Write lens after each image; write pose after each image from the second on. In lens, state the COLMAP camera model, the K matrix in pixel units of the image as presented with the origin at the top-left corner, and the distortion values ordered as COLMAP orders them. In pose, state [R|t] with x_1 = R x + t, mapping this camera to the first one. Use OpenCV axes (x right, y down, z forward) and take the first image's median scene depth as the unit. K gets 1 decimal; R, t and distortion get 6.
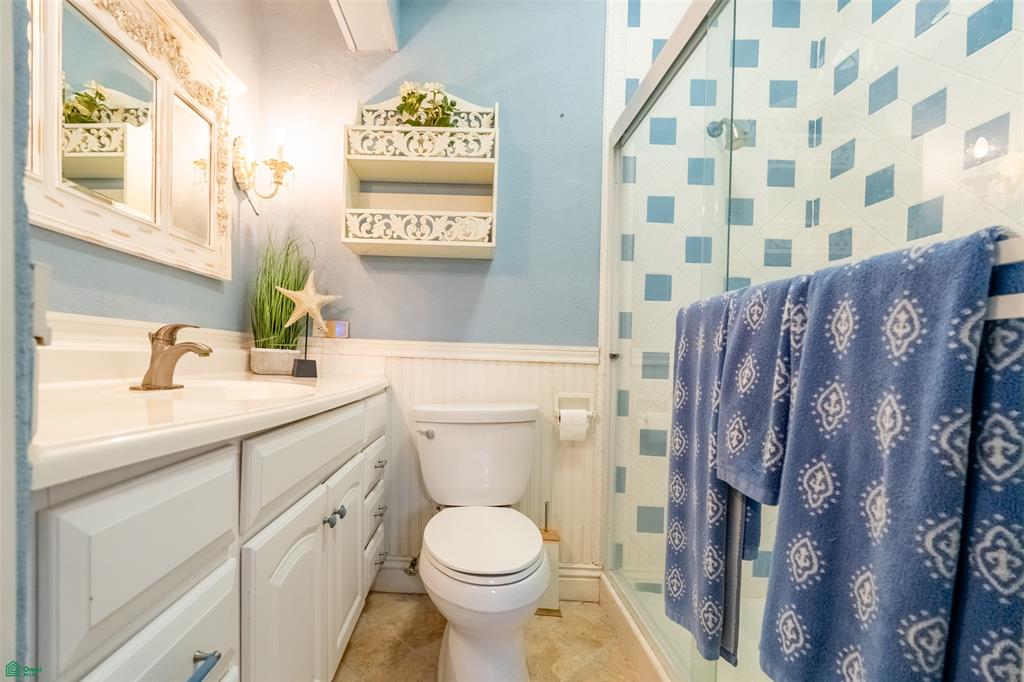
lens RADIAL K [[461.1, 0, 477.7], [0, 461.1, 384.6], [0, 0, 1]] dist [-0.002898, 0.001345]
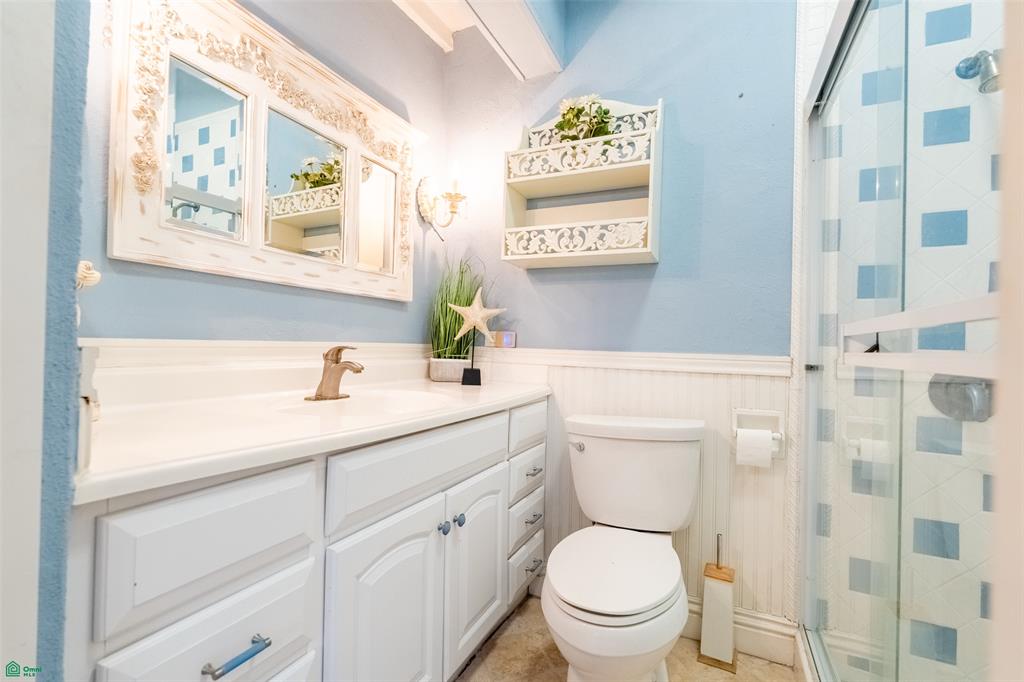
lens RADIAL K [[461.1, 0, 534.8], [0, 461.1, 359.0], [0, 0, 1]] dist [-0.002898, 0.001345]
pose [[0.916520, 0.008805, -0.399891, 0.195618], [-0.023298, 0.999236, -0.031394, -0.045614], [0.399309, 0.038090, 0.916025, 0.055253]]
